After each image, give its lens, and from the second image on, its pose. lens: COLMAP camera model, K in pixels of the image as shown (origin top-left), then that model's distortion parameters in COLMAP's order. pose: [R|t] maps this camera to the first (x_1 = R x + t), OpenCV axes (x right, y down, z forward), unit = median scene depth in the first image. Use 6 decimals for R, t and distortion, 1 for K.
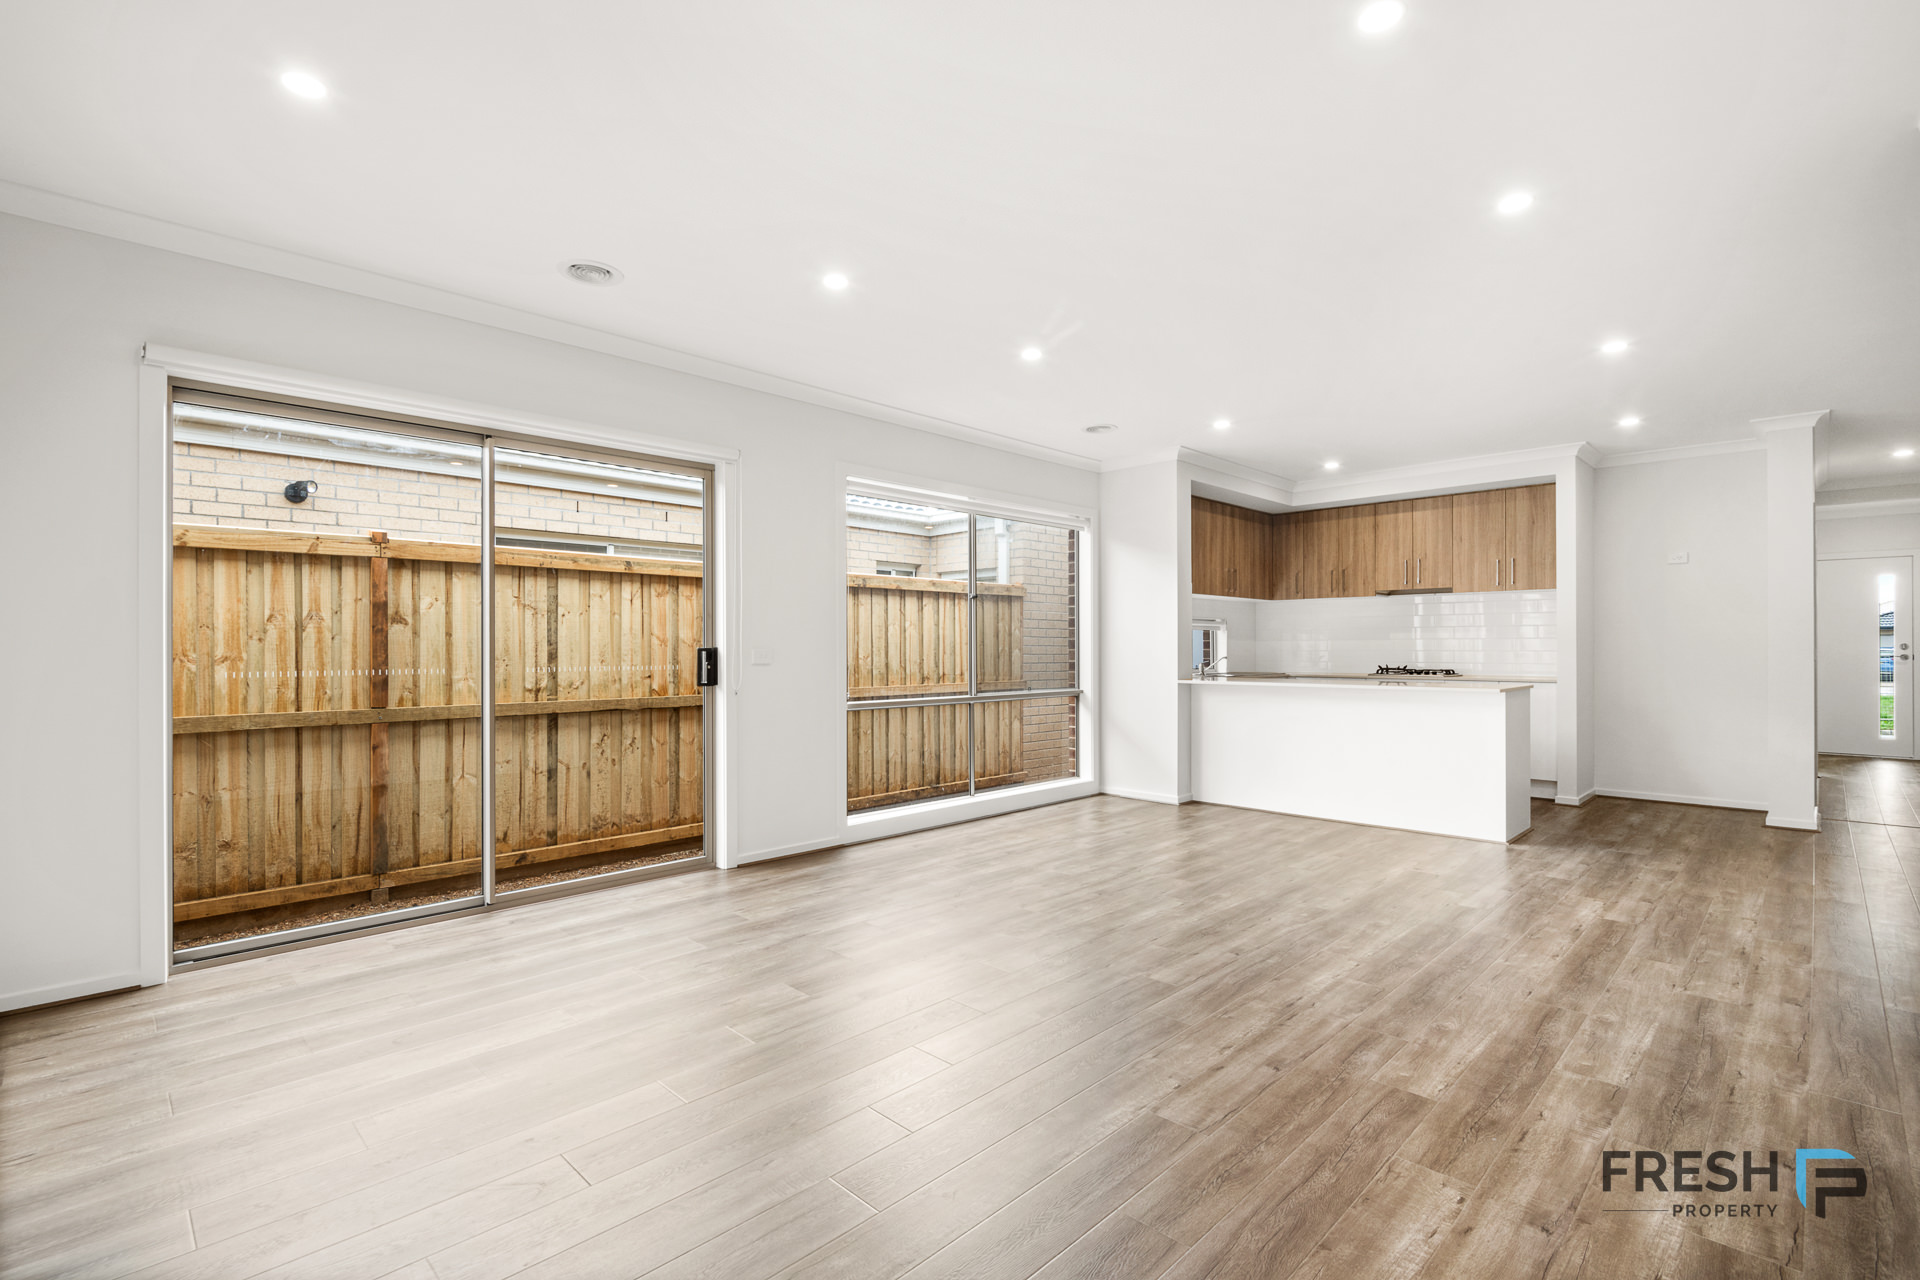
lens RADIAL K [[875.8, 0, 961.3], [0, 875.8, 639.6], [0, 0, 1]] dist [0.001227, 0.000048]
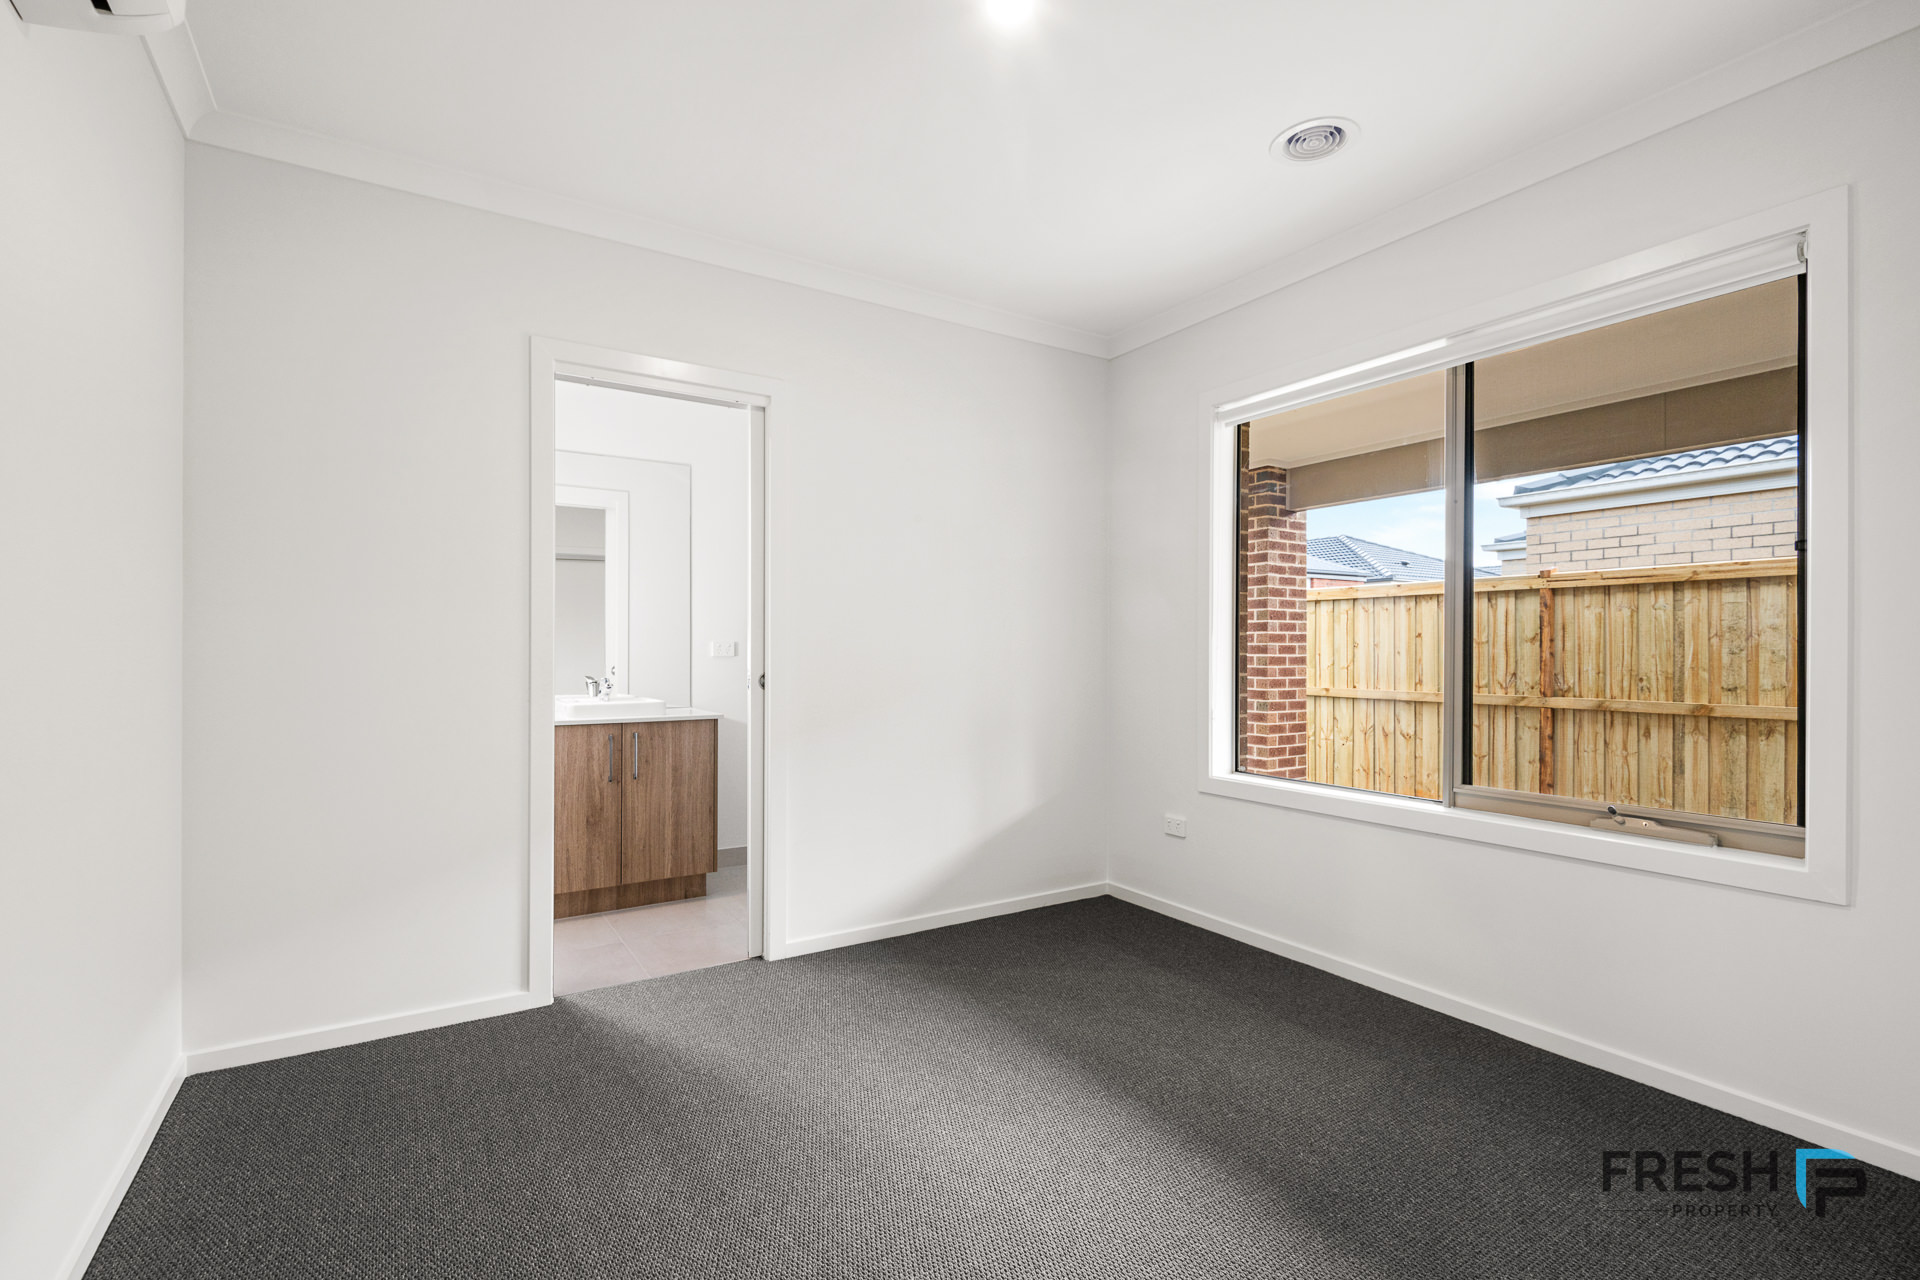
lens RADIAL K [[875.8, 0, 945.6], [0, 875.8, 655.1], [0, 0, 1]] dist [0.001227, 0.000048]
pose [[-0.230428, -0.010630, -0.973031, 0.783516], [-0.006184, 0.999936, -0.009460, 0.022877], [0.973070, 0.003837, -0.230479, 0.417877]]
